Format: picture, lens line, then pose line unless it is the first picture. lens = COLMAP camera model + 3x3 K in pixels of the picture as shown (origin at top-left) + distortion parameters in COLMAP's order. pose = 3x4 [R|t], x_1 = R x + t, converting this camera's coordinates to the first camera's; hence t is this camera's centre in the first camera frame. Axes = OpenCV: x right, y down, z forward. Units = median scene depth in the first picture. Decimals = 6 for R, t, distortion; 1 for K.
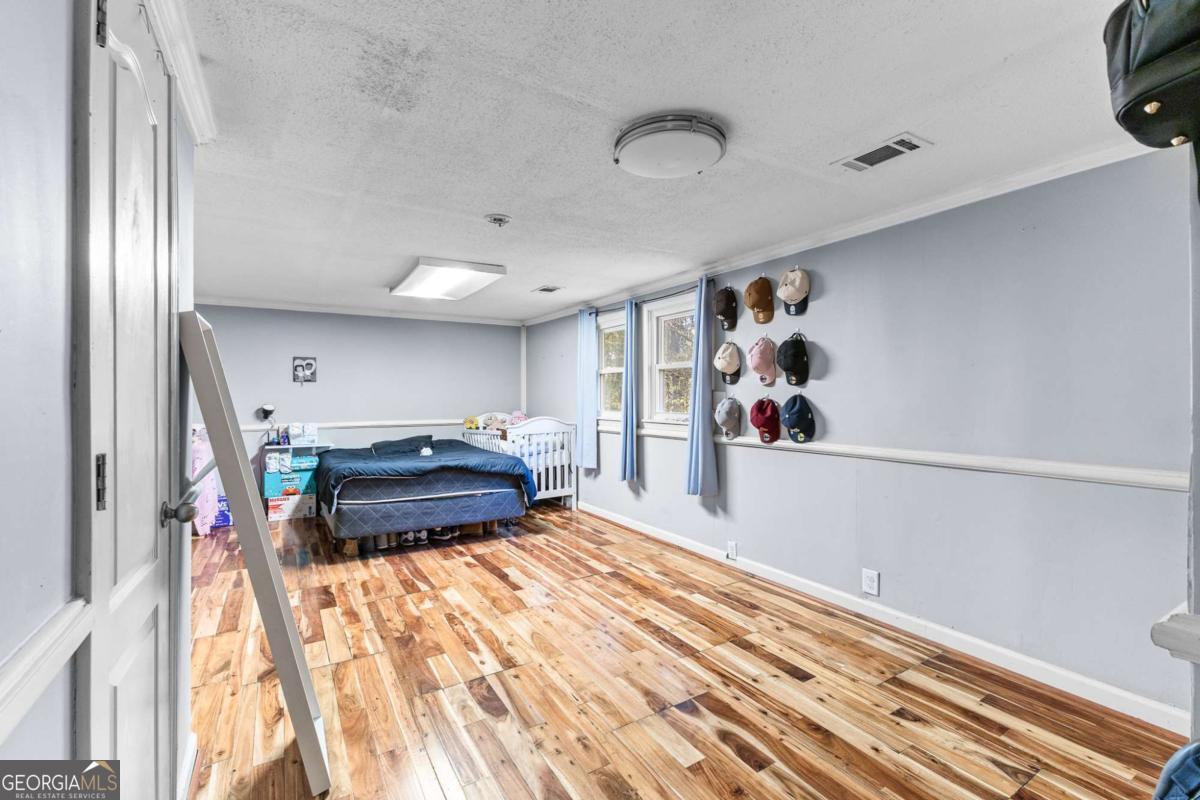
lens RADIAL K [[520.5, 0, 599.4], [0, 520.5, 390.8], [0, 0, 1]] dist [0.050923, -0.014786]
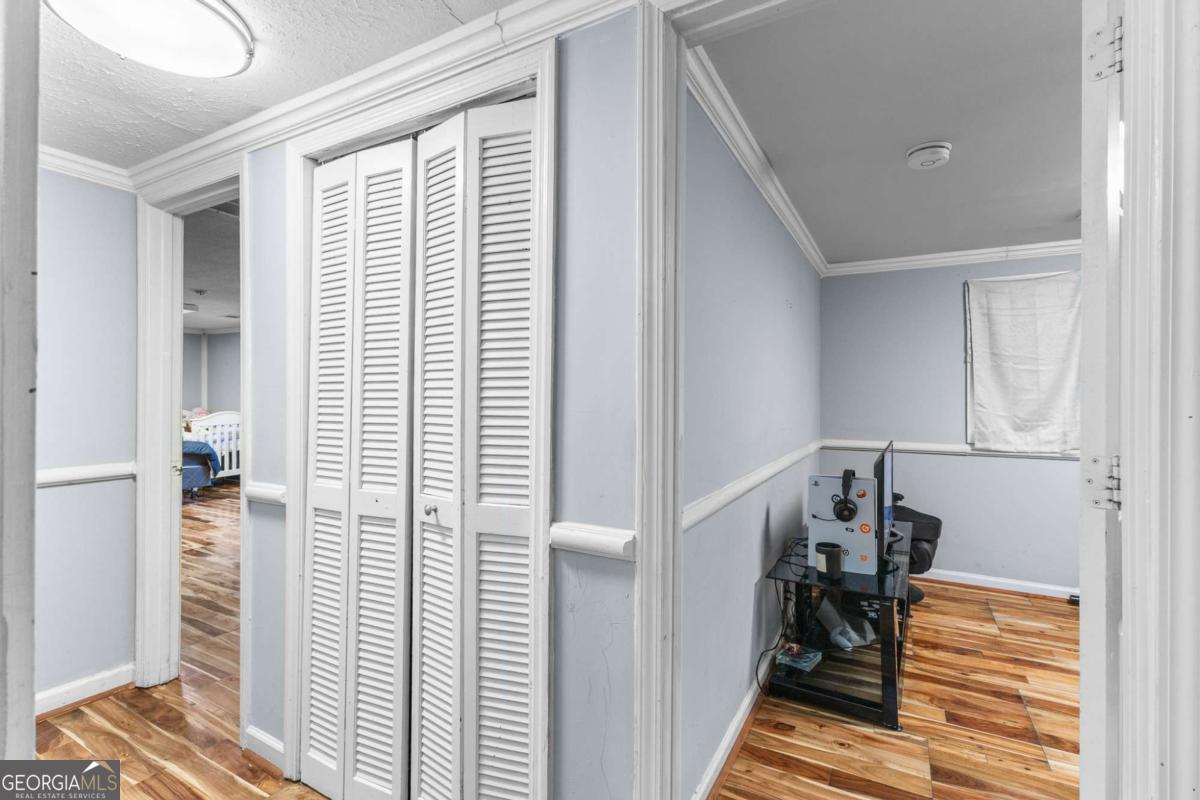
lens RADIAL K [[520.5, 0, 599.4], [0, 520.5, 390.8], [0, 0, 1]] dist [0.050923, -0.014786]
pose [[0.869540, 0.004780, 0.493839, 0.041835], [-0.007677, 0.999963, 0.003839, -0.012855], [-0.493802, -0.007129, 0.869545, -0.587240]]
